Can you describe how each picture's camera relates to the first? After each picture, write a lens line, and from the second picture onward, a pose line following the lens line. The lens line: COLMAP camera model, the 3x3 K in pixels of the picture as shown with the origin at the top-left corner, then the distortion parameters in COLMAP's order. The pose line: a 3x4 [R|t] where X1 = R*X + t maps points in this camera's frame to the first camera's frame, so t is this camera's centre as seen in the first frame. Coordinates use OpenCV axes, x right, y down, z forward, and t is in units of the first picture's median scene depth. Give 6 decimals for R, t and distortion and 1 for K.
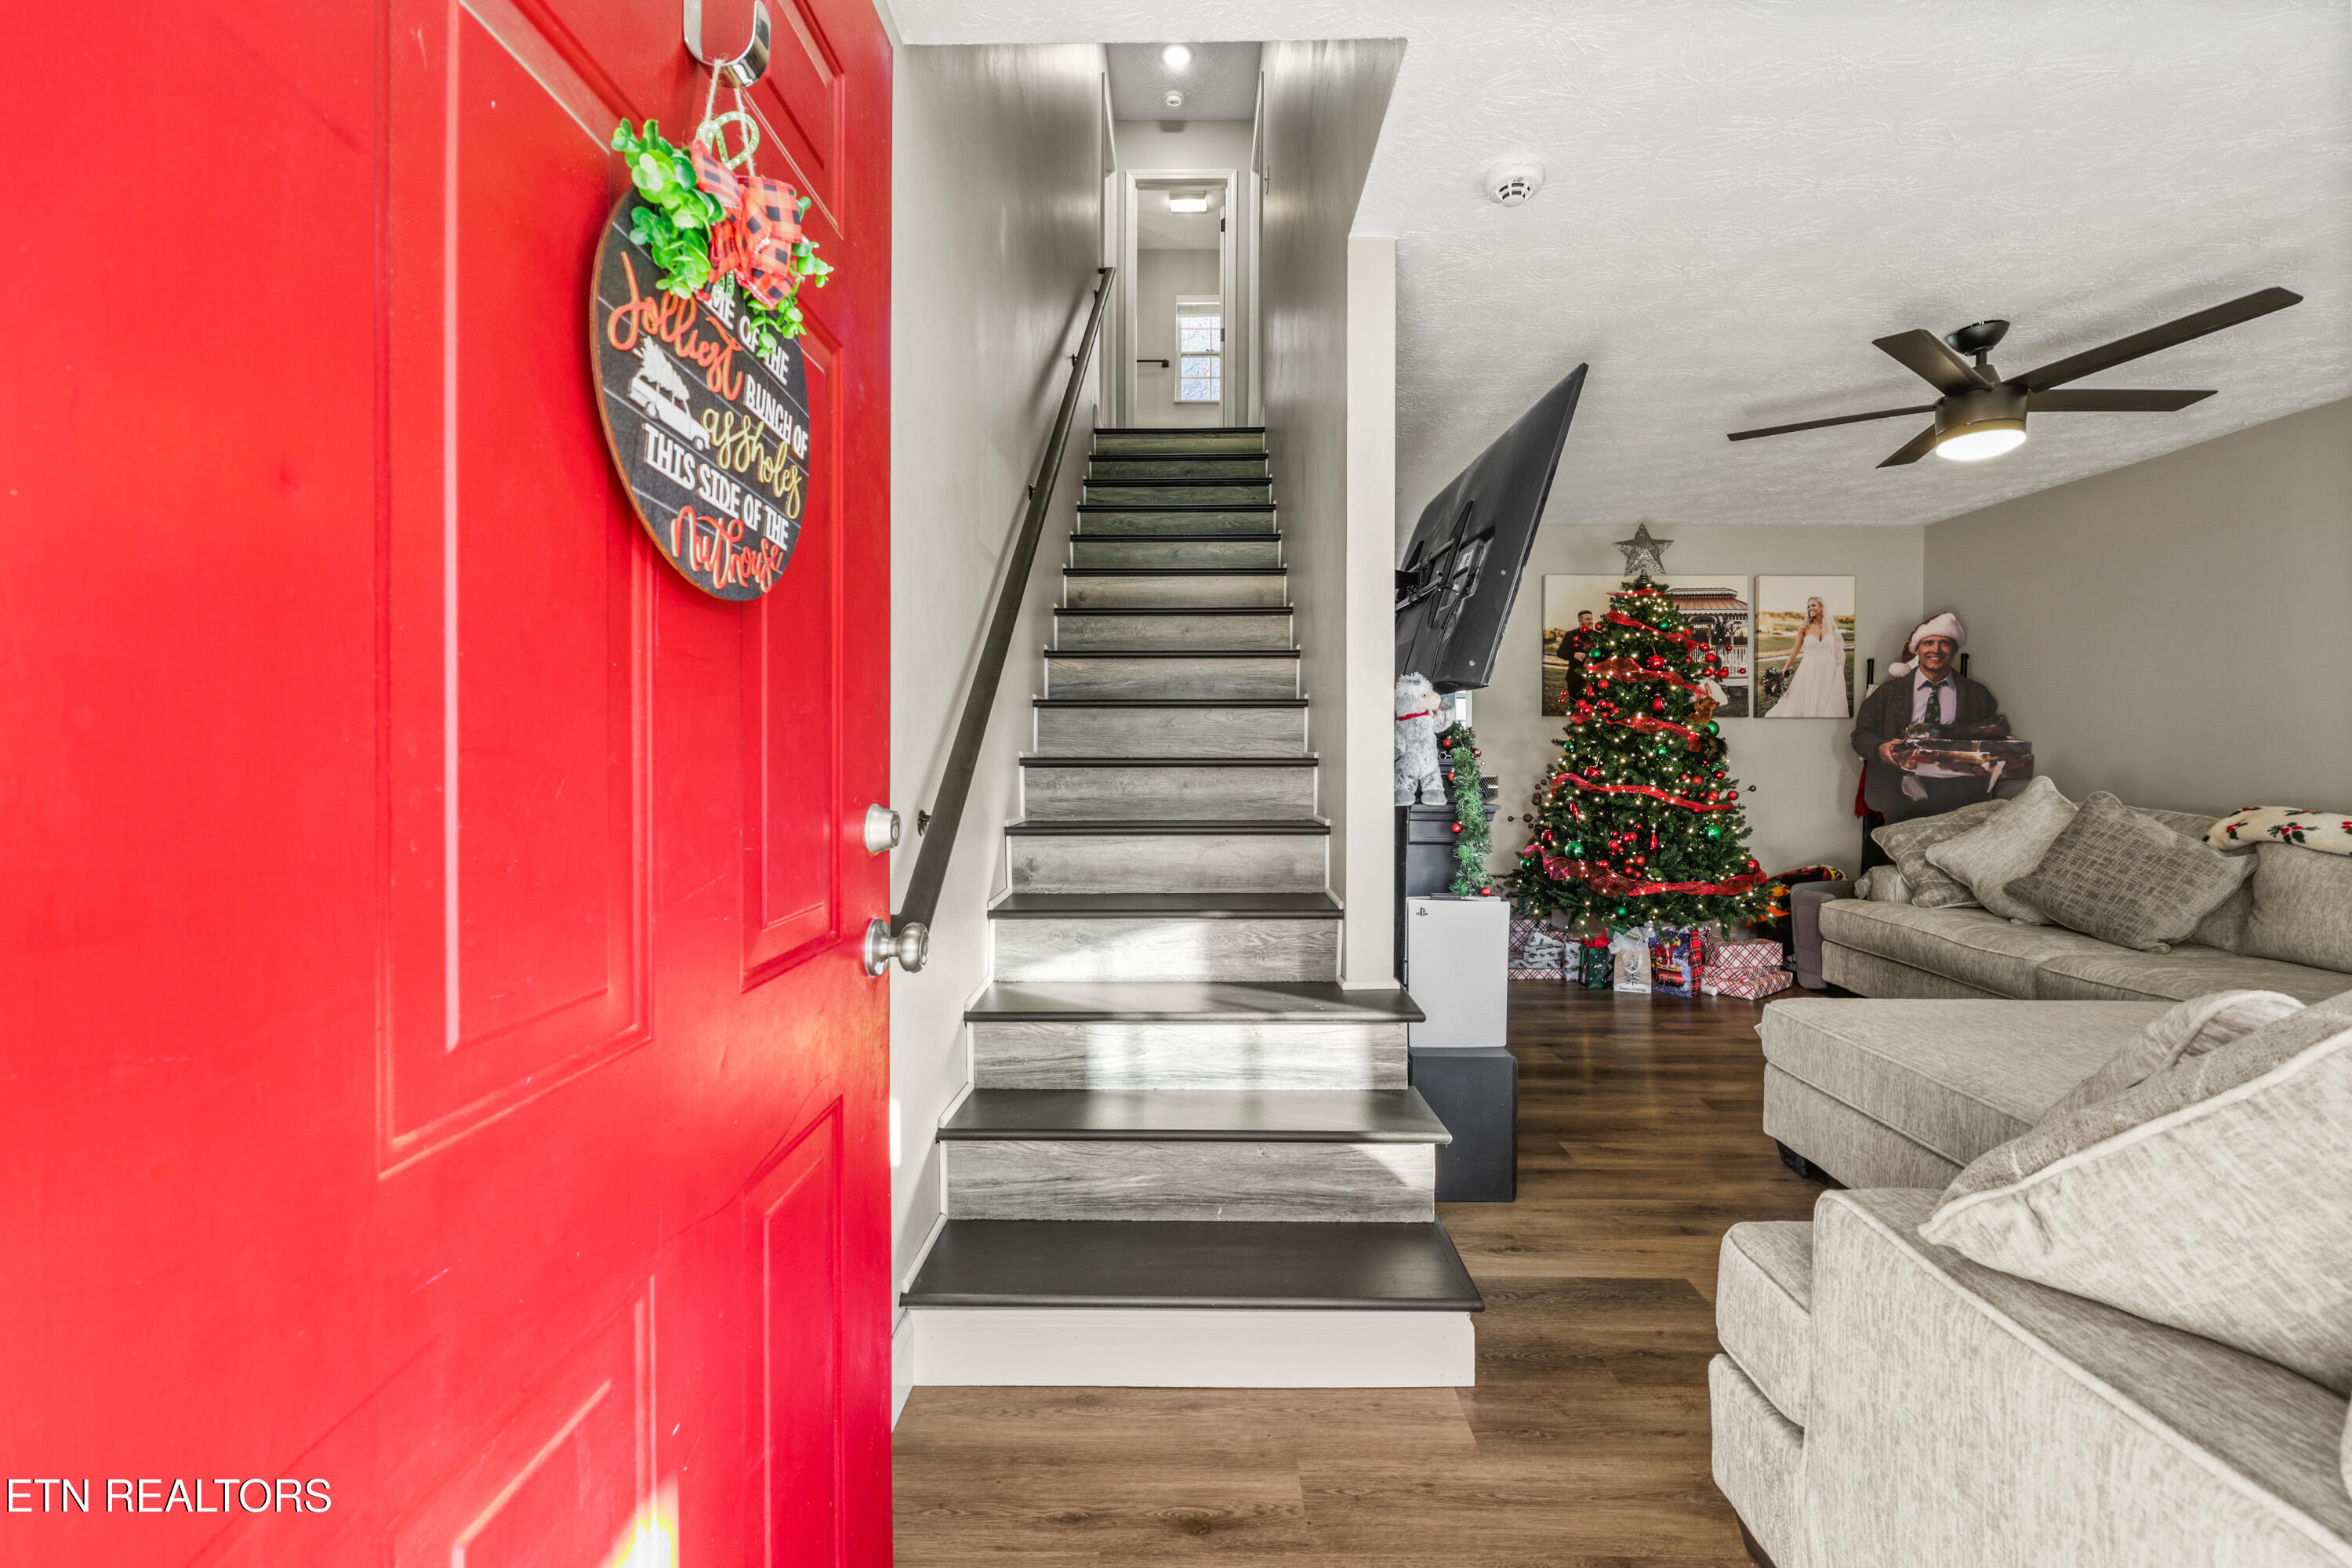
lens RADIAL K [[949.9, 0, 1172.9], [0, 949.9, 761.0], [0, 0, 1]] dist [-0.003629, 0.000367]
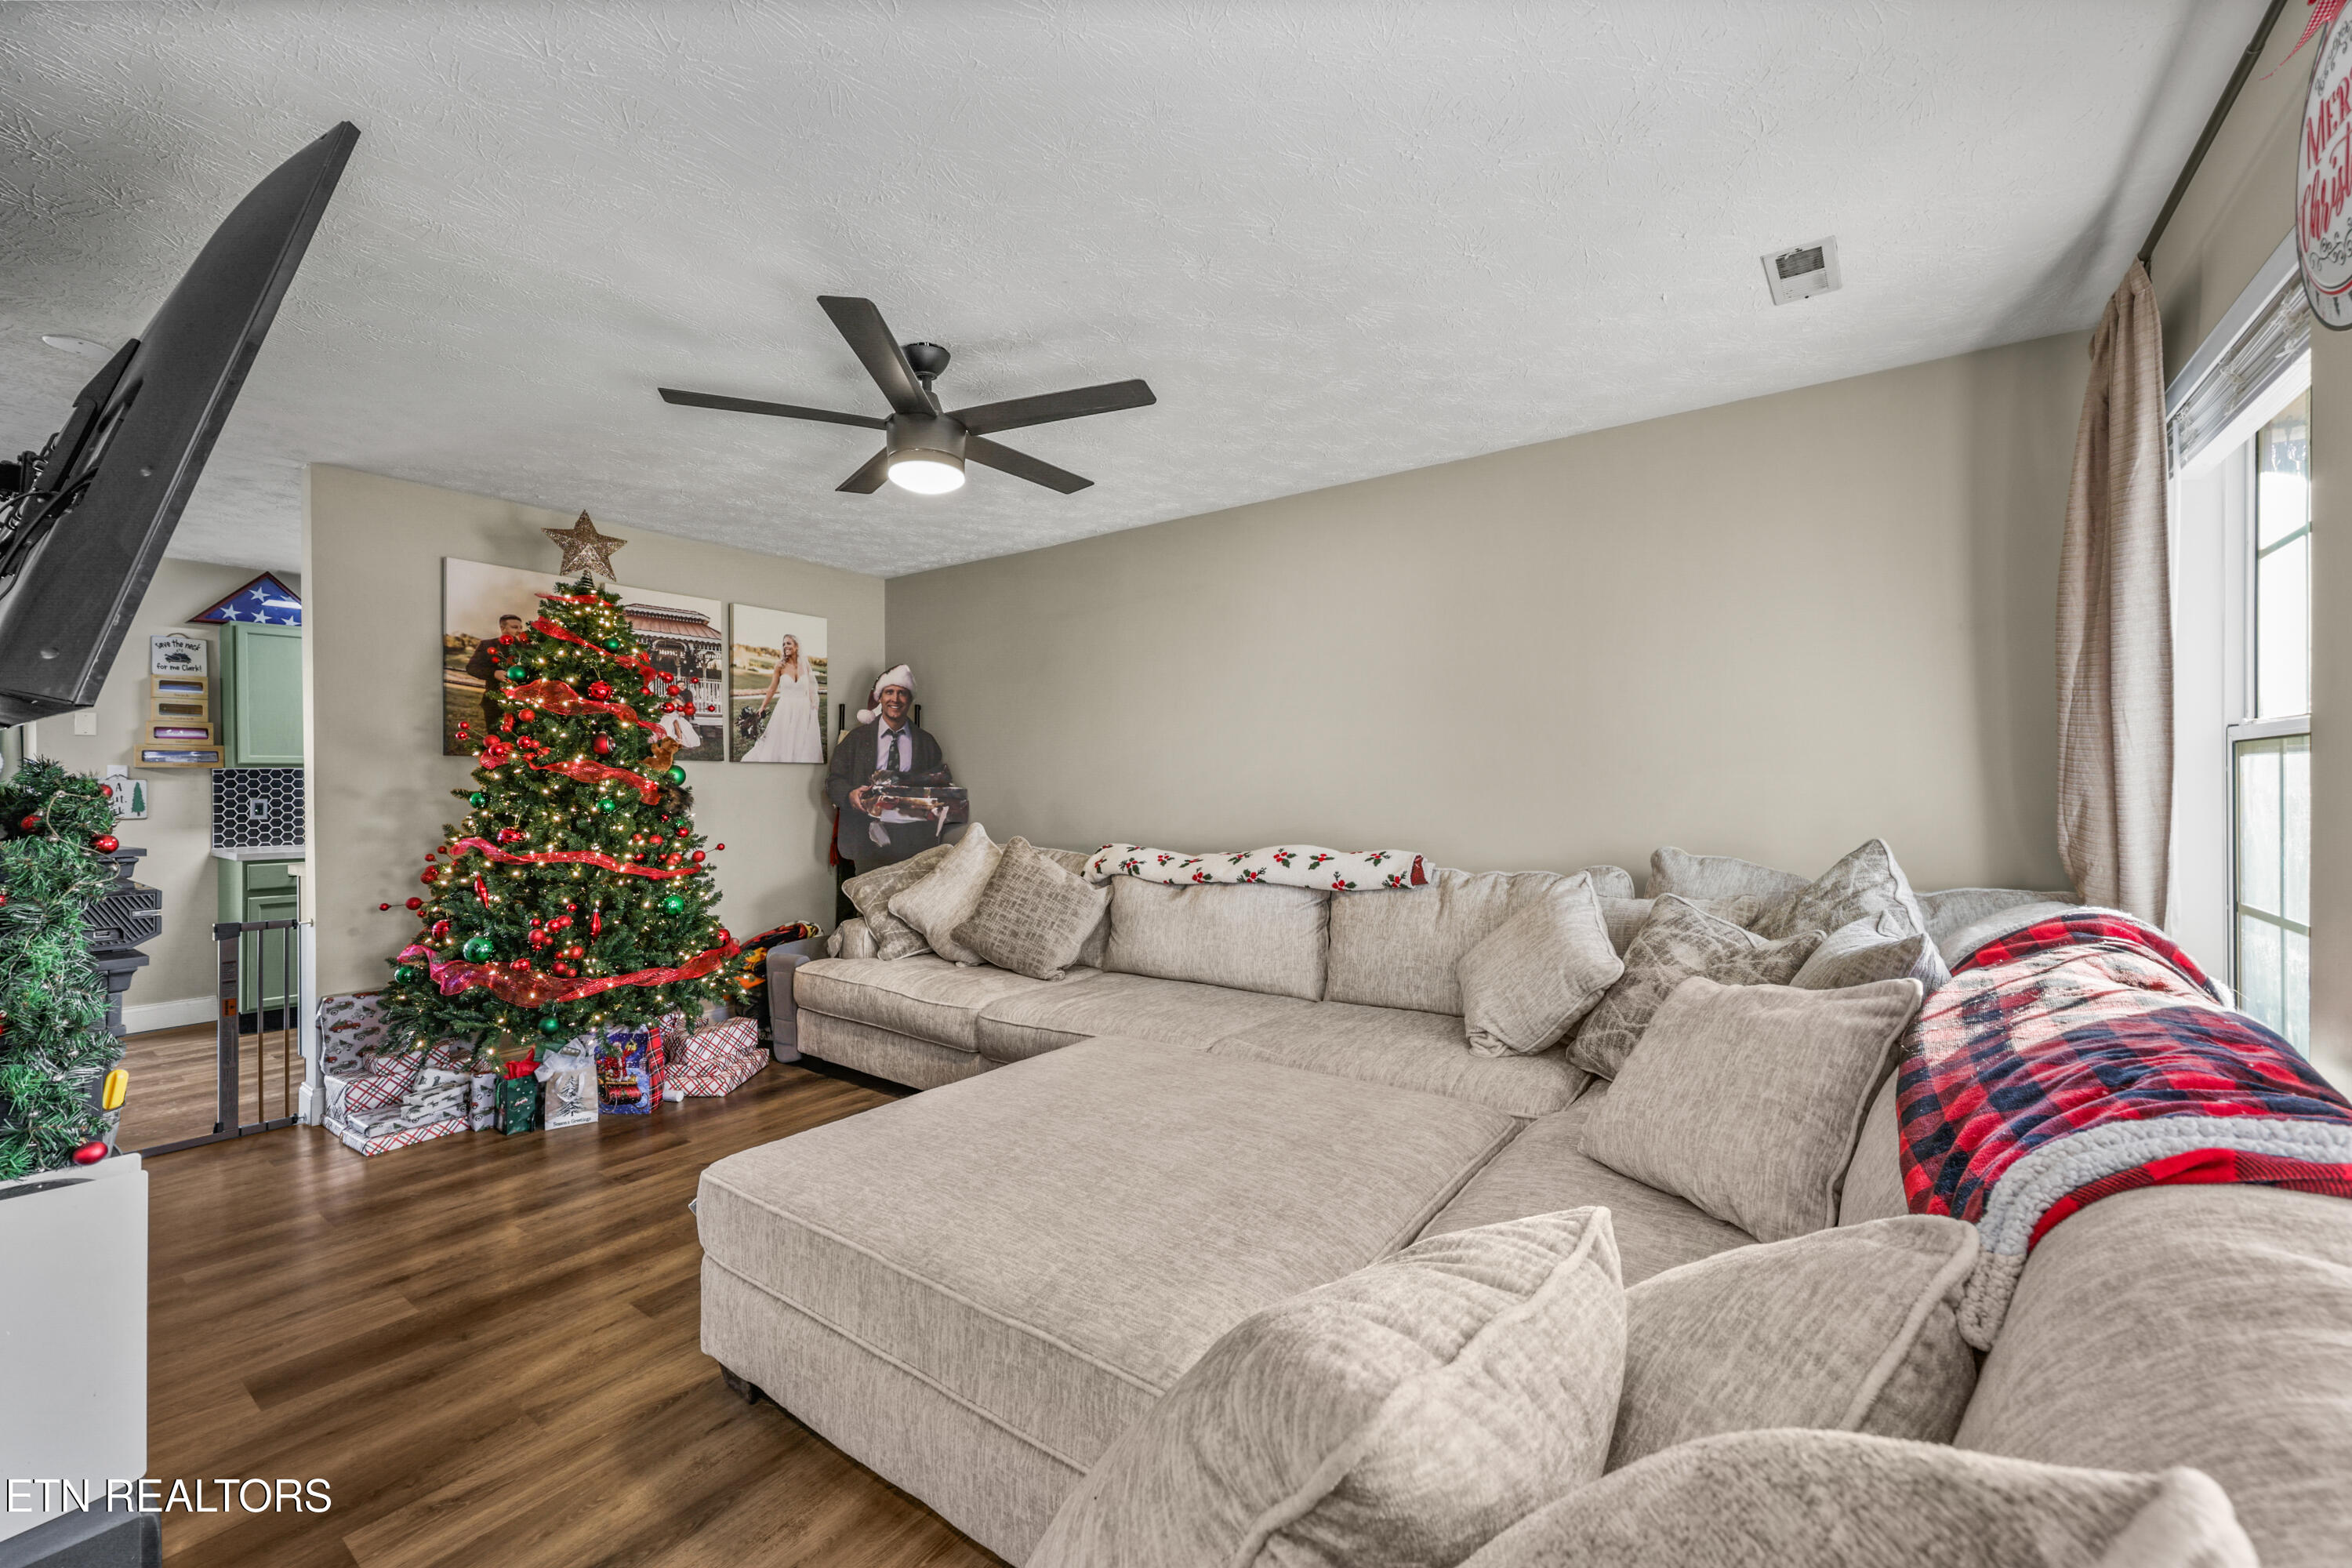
lens RADIAL K [[949.9, 0, 1169.9], [0, 949.9, 783.2], [0, 0, 1]] dist [-0.003629, 0.000367]
pose [[0.578882, -0.004134, 0.815401, 0.147305], [0.014388, 0.999883, -0.005145, -0.017756], [-0.815284, 0.014711, 0.578874, 0.174095]]
